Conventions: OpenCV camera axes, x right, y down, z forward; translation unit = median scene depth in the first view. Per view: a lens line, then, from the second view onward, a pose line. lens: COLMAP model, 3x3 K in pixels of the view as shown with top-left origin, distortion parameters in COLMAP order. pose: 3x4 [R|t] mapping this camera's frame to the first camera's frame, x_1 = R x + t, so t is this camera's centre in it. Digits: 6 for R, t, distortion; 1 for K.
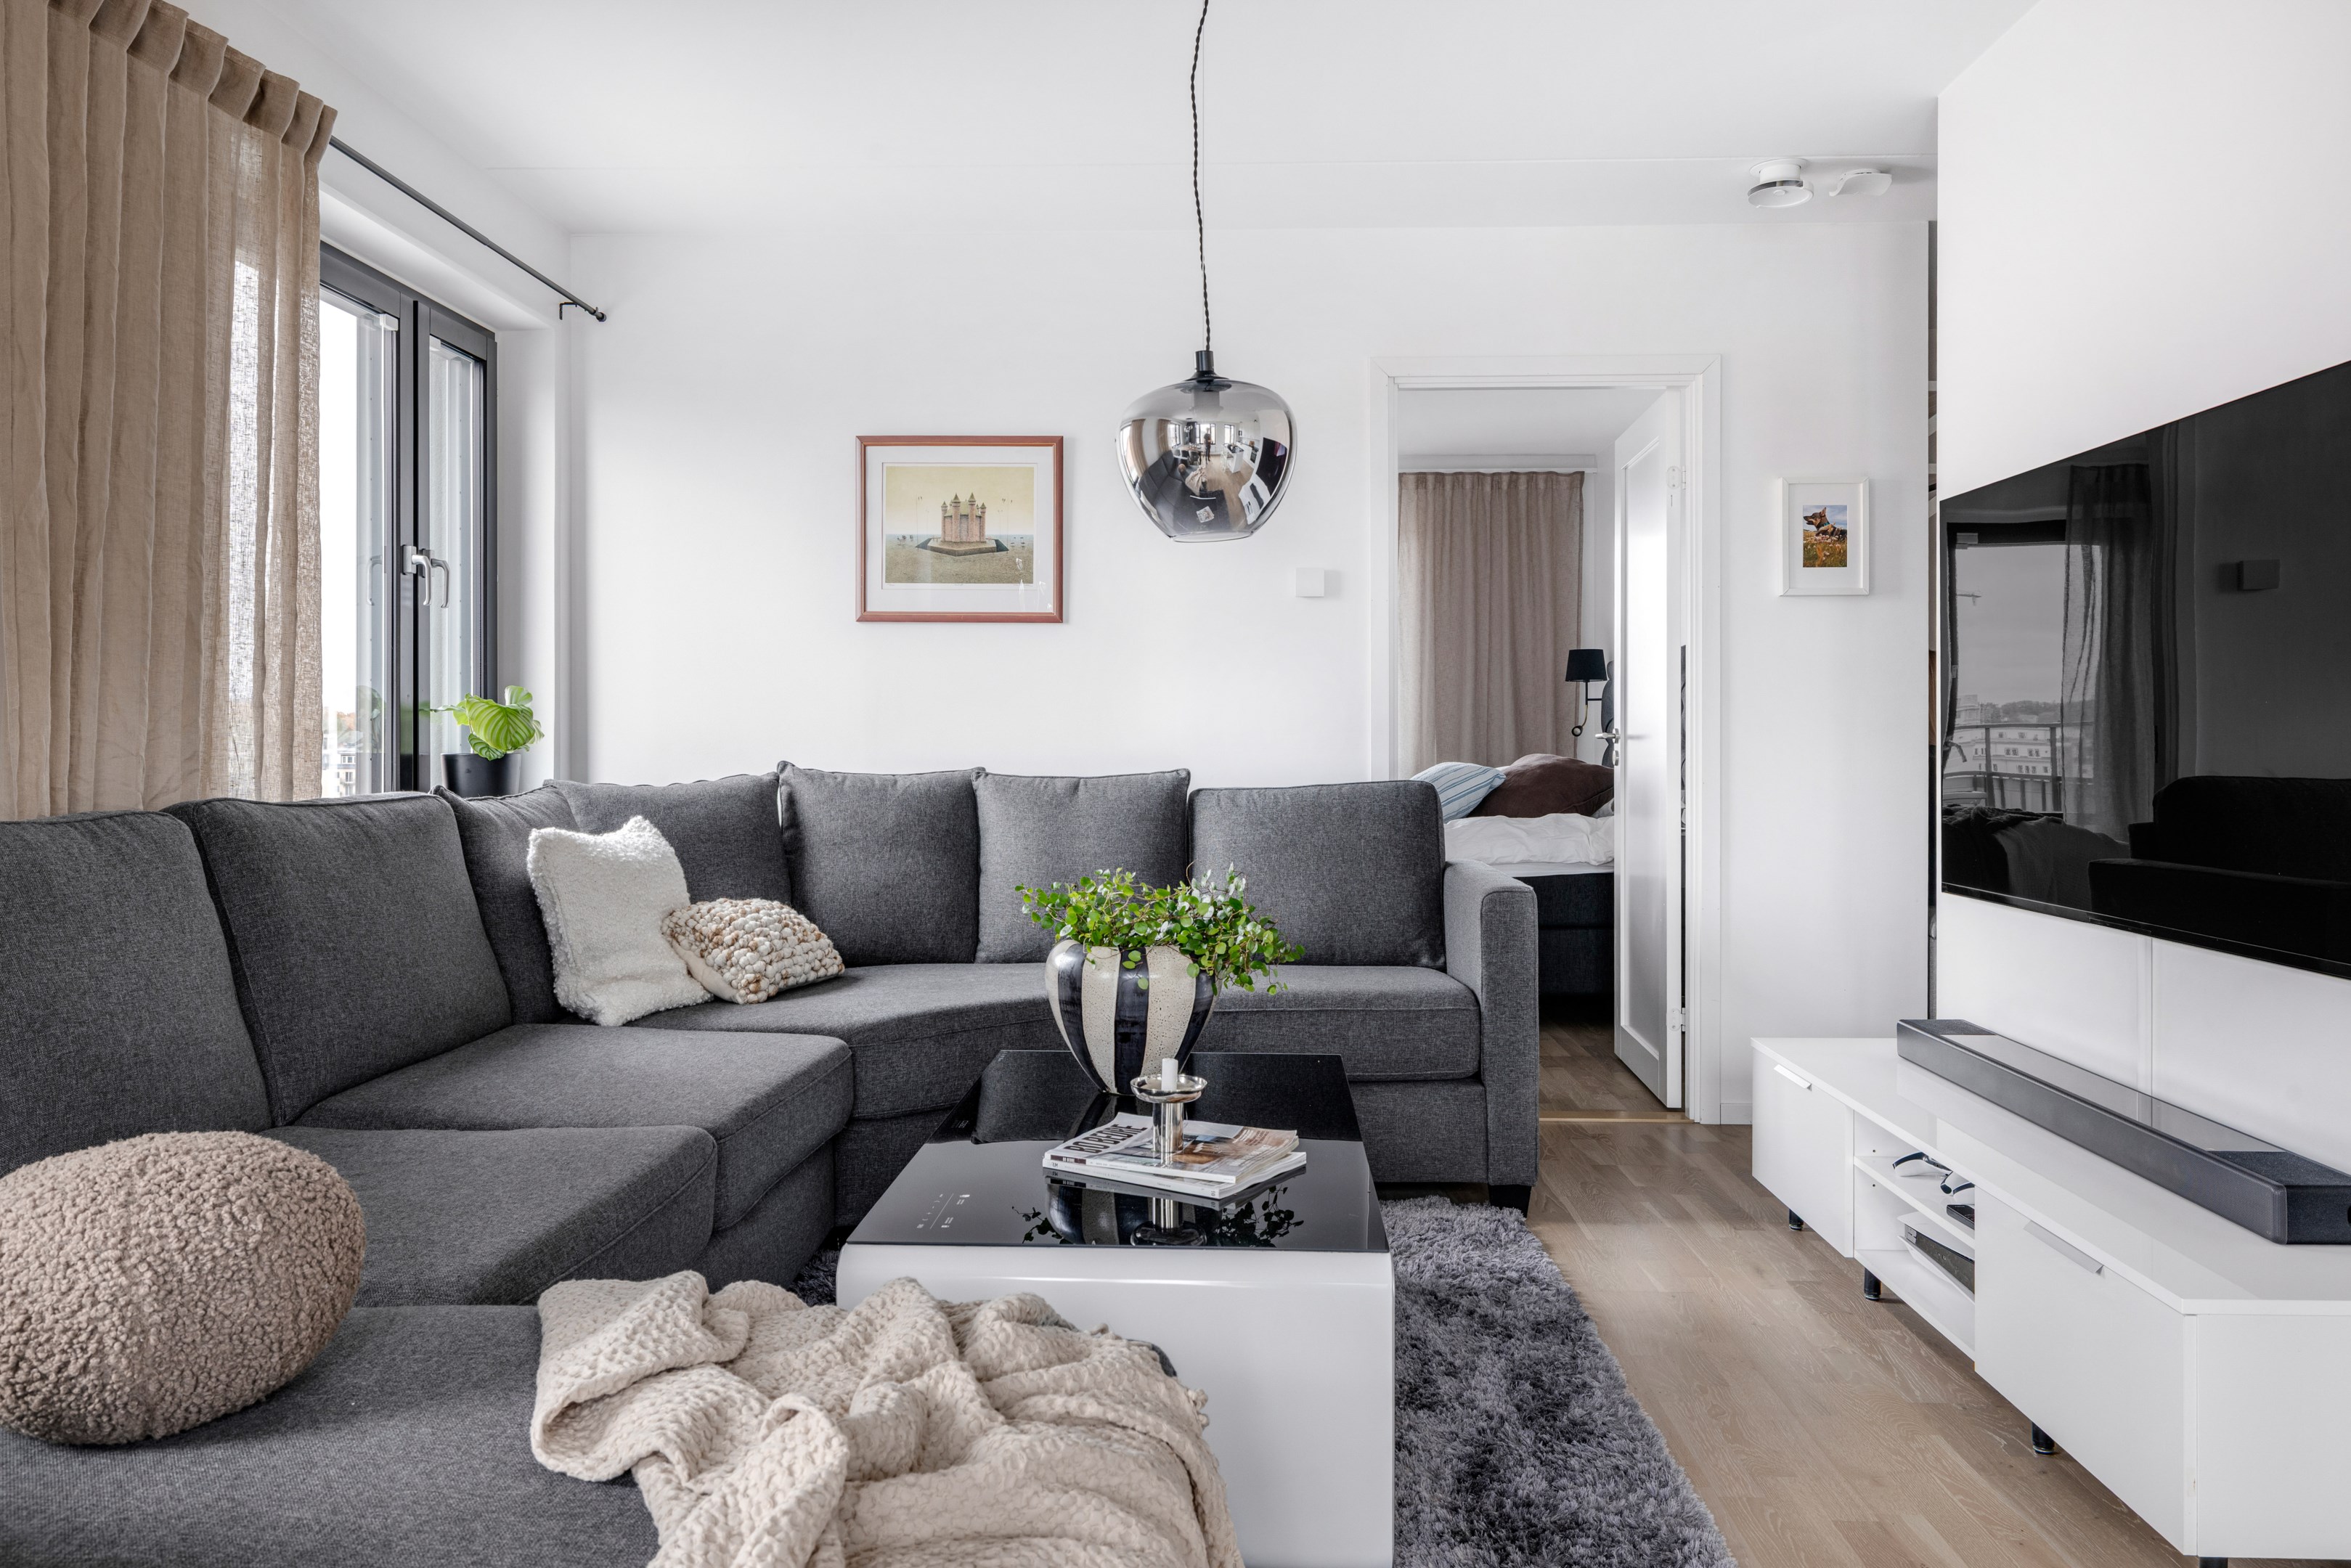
lens RADIAL K [[1668.1, 0, 1172.1], [0, 1668.1, 748.9], [0, 0, 1]] dist [-0.001257, 0.000362]
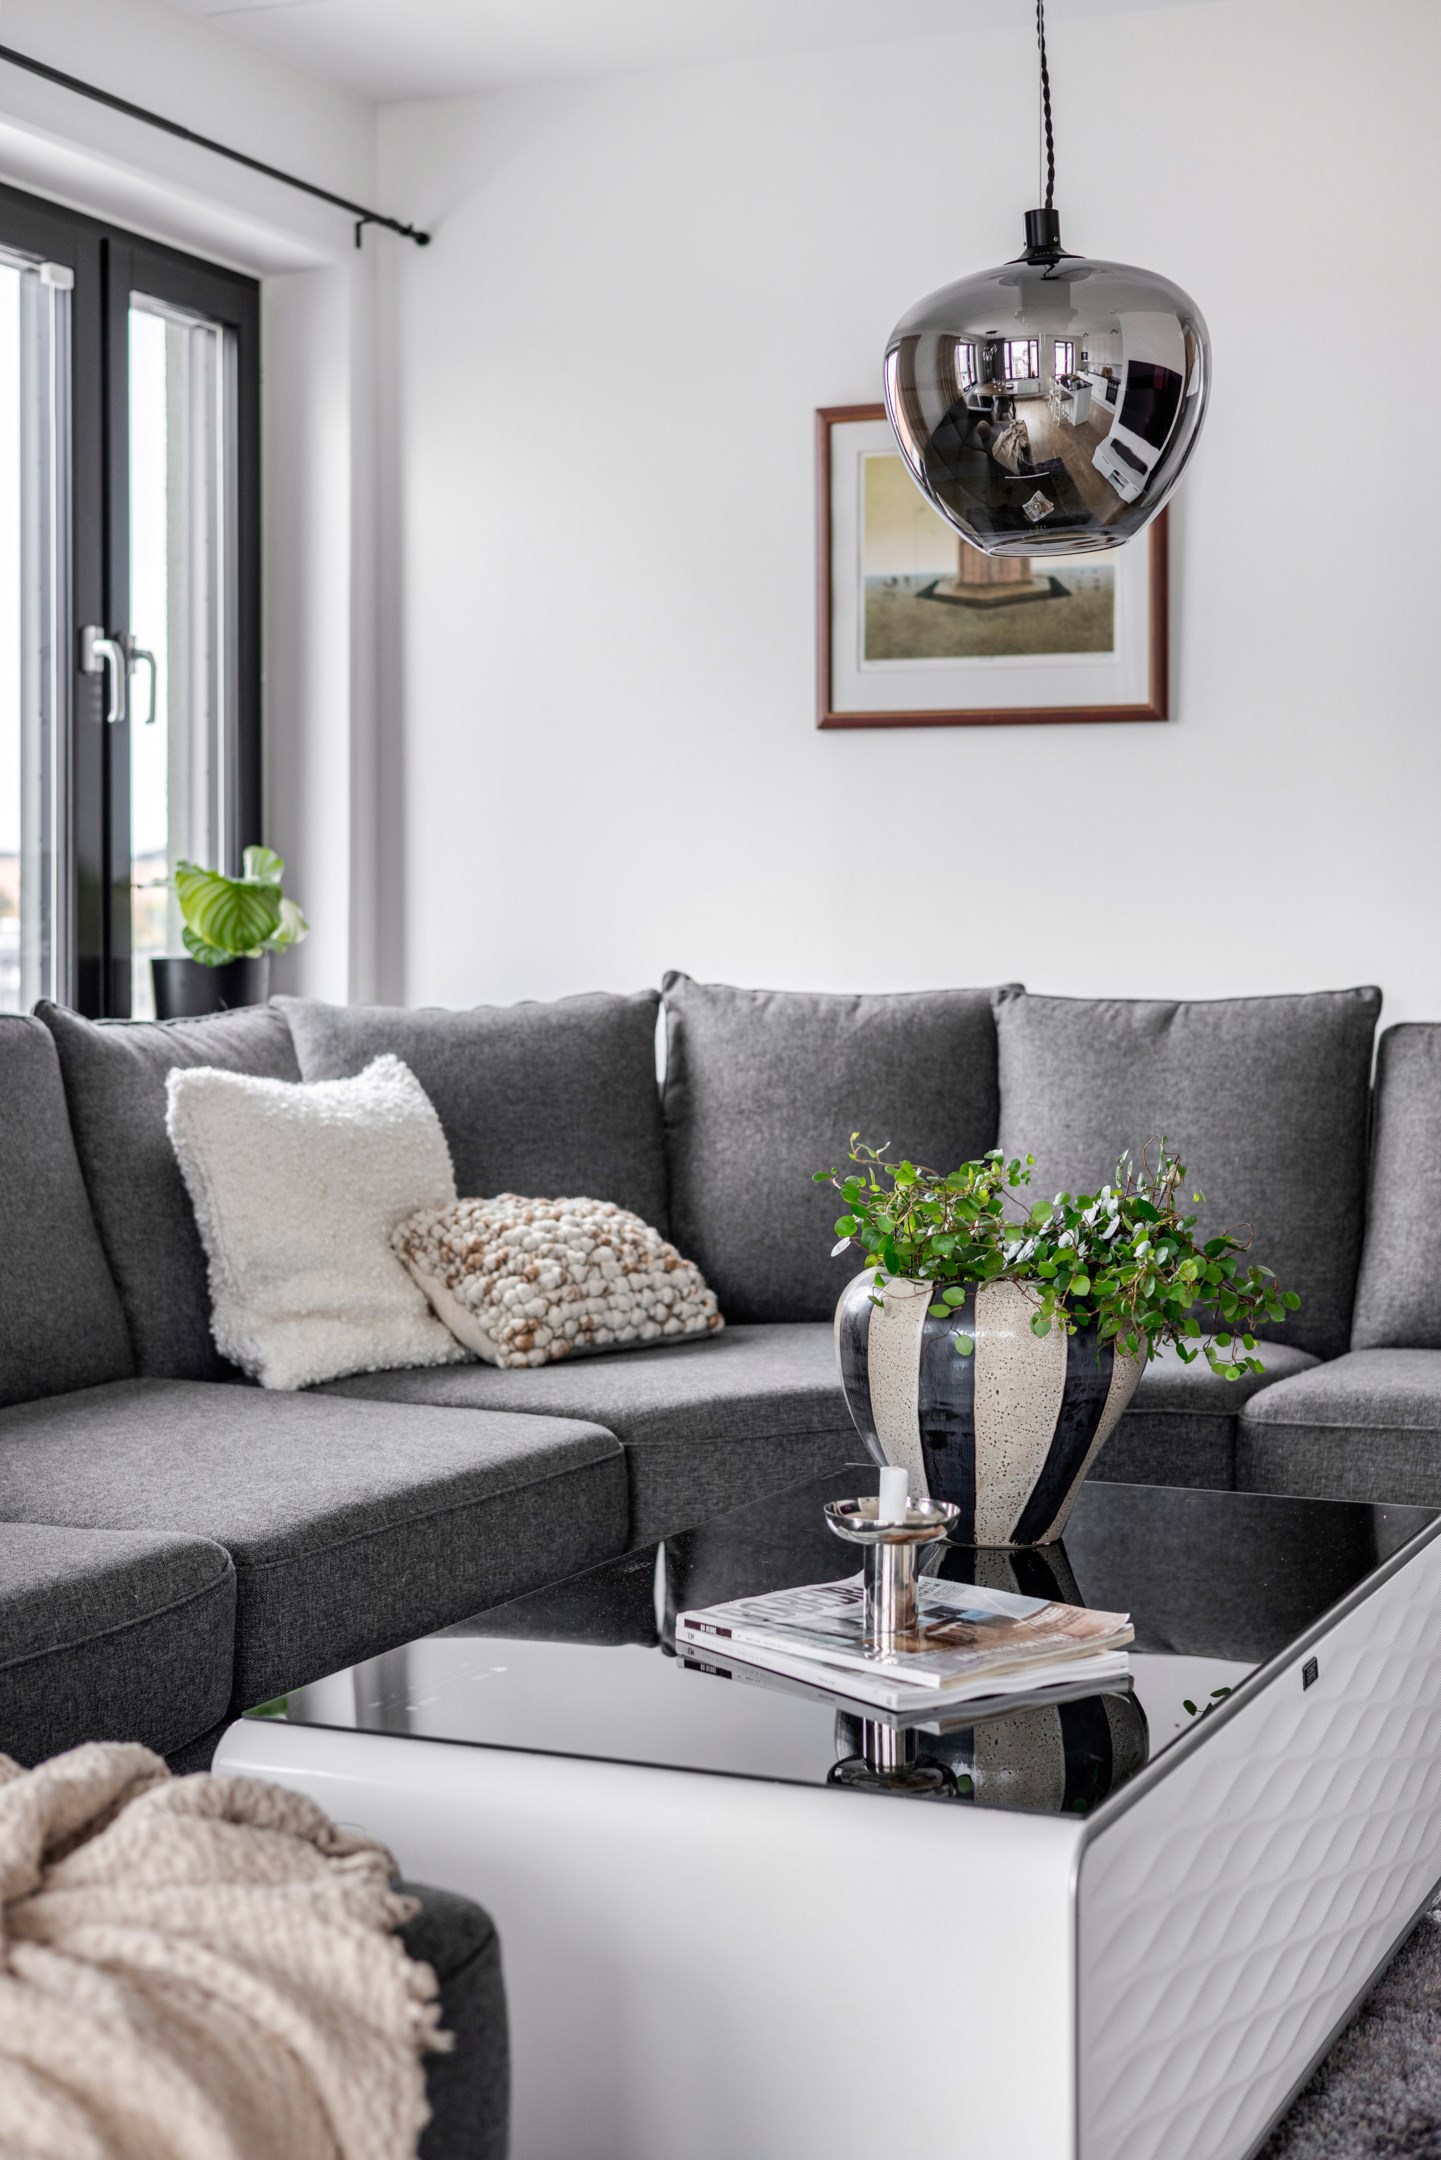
lens RADIAL K [[3045.5, 0, 721.7], [0, 3045.5, 996.9], [0, 0, 1]] dist [0.028440, 0.042899]
pose [[0.930847, 0.003780, -0.365389, 0.211718], [-0.002006, 0.999984, 0.005235, 0.013403], [0.365403, -0.004140, 0.930840, 0.009387]]
